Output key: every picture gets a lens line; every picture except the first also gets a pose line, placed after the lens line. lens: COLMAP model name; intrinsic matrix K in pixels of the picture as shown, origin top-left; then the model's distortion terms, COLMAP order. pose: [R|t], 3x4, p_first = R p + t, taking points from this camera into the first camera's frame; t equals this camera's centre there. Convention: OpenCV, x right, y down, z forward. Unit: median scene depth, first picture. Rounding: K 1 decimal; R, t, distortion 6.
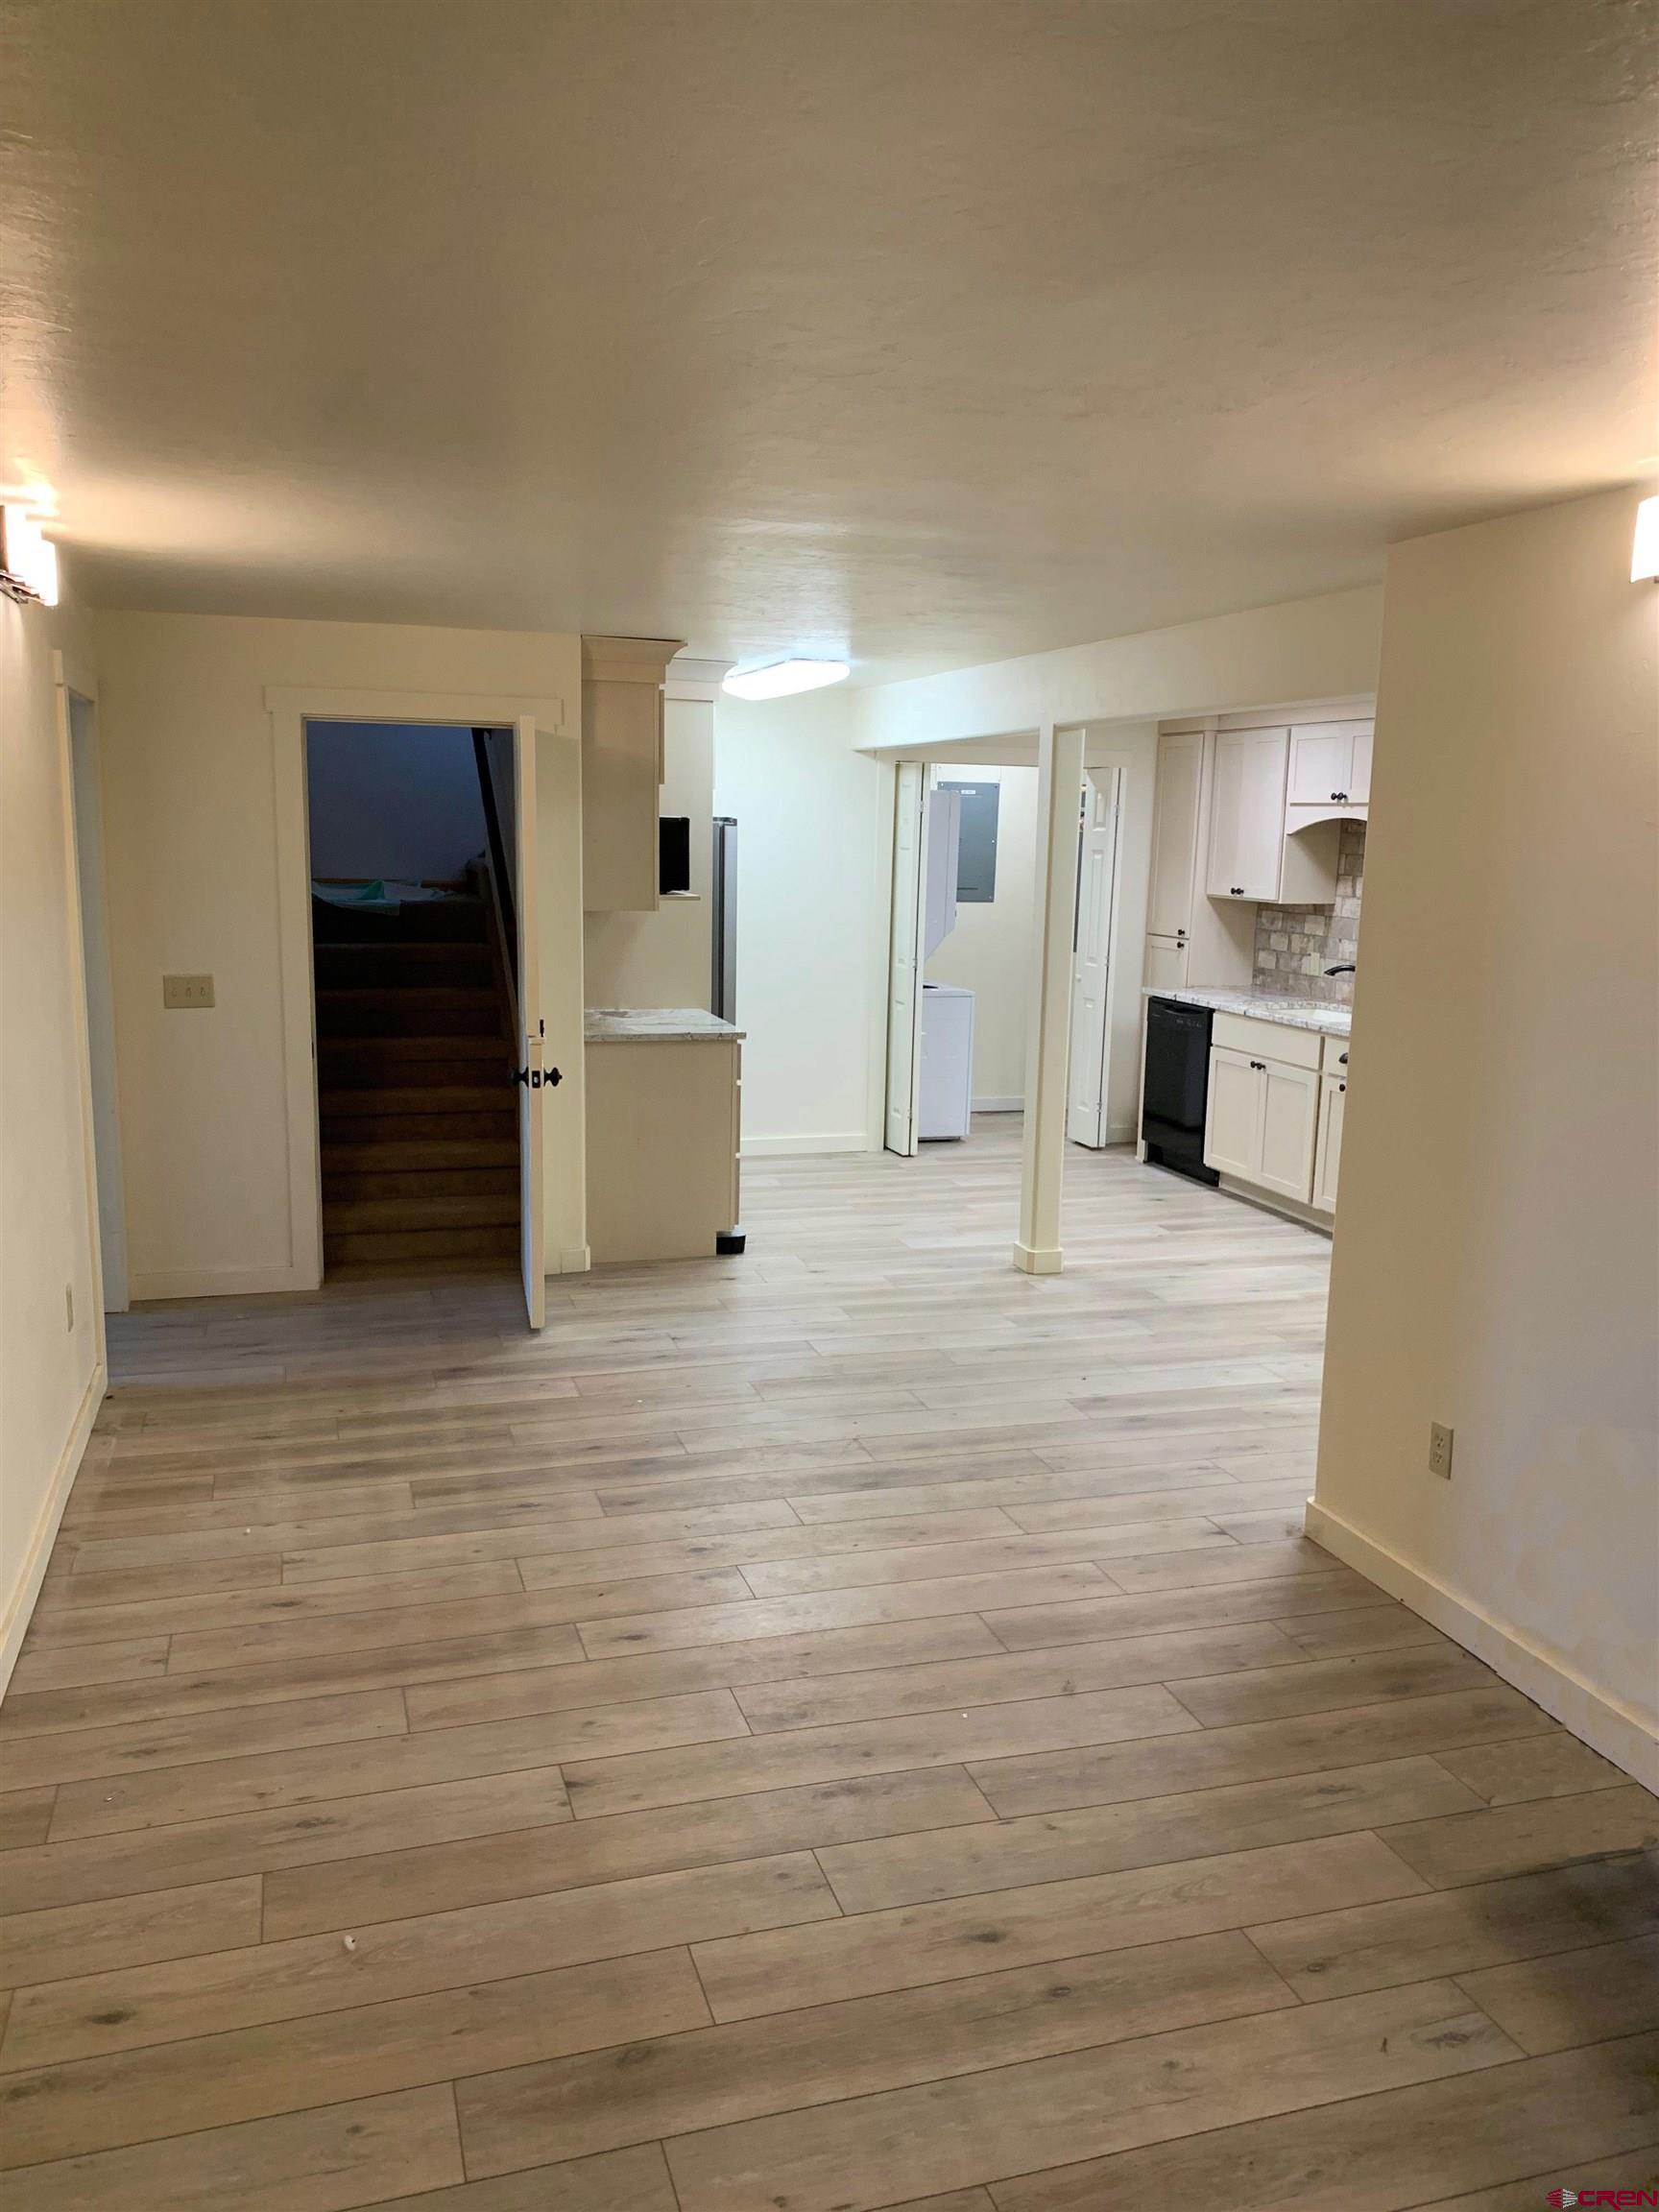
lens RADIAL K [[1684.5, 0, 829.5], [0, 1684.5, 1106.0], [0, 0, 1]] dist [-0.000317, -0.002318]
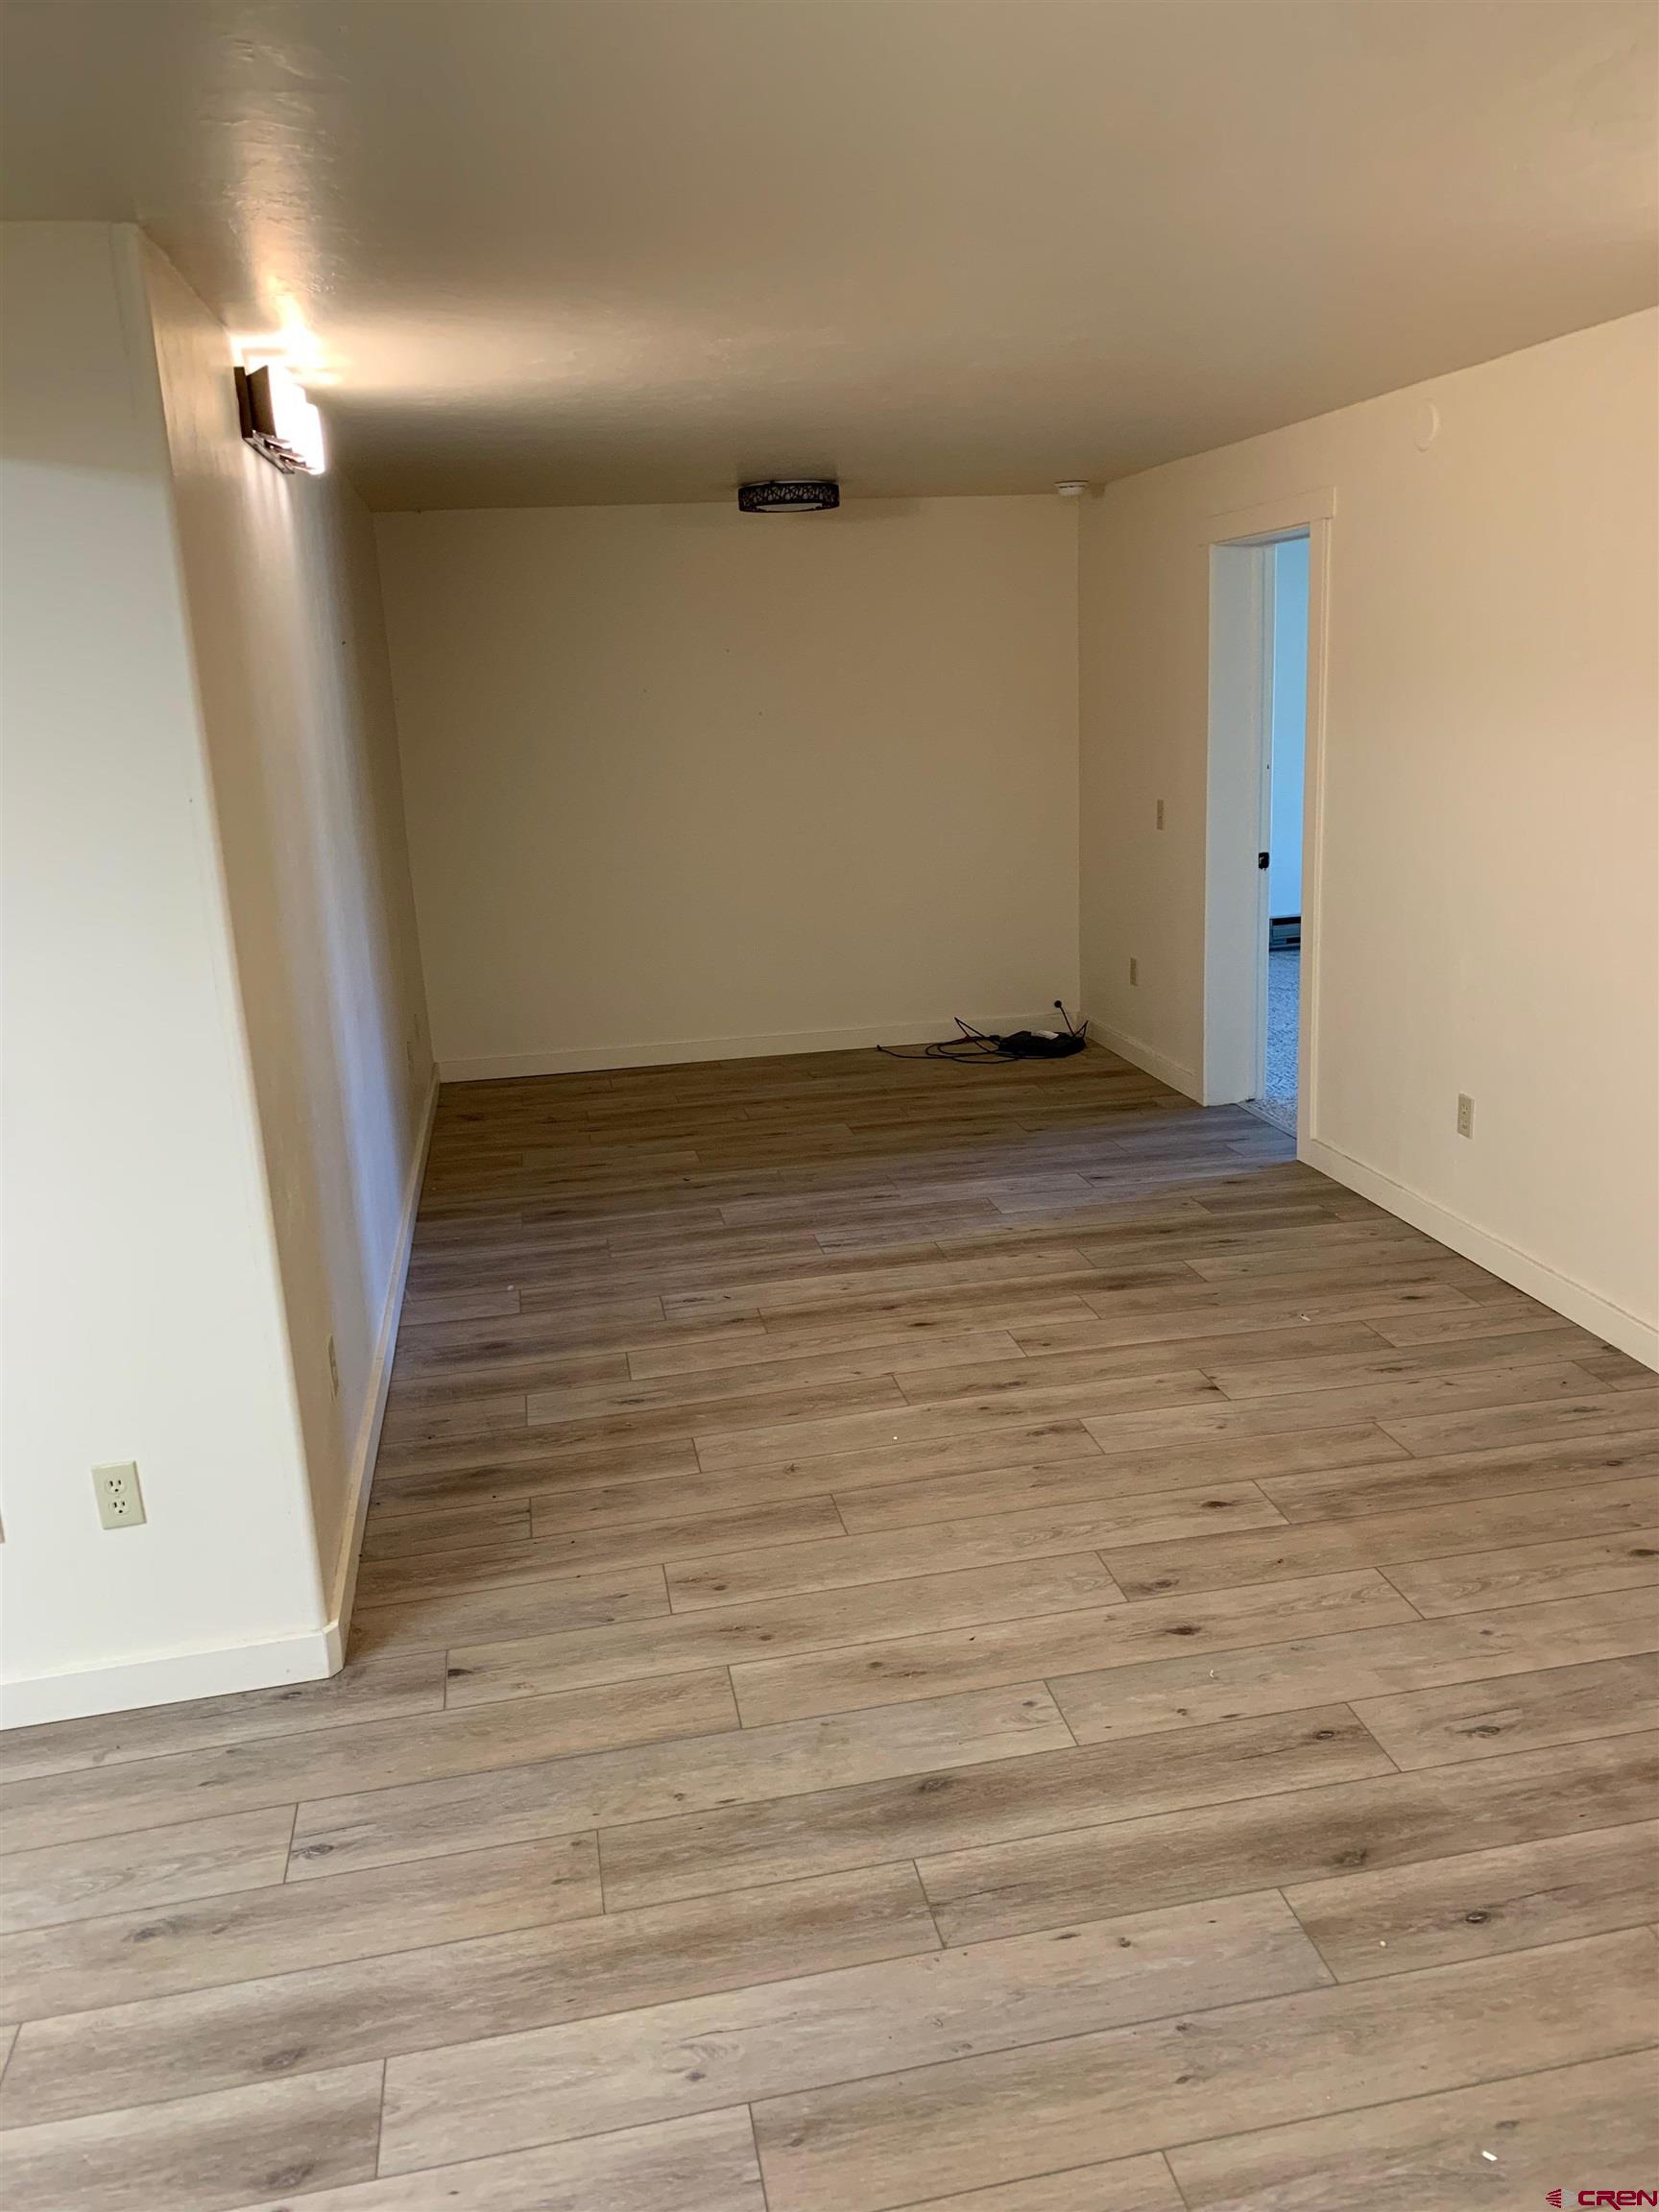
lens RADIAL K [[1684.5, 0, 829.5], [0, 1684.5, 1106.0], [0, 0, 1]] dist [-0.000317, -0.002318]
pose [[-0.992609, -0.003537, 0.121305, -0.013760], [0.047042, 0.910209, 0.411468, -0.315208], [-0.111868, 0.414134, -0.903315, 1.916002]]
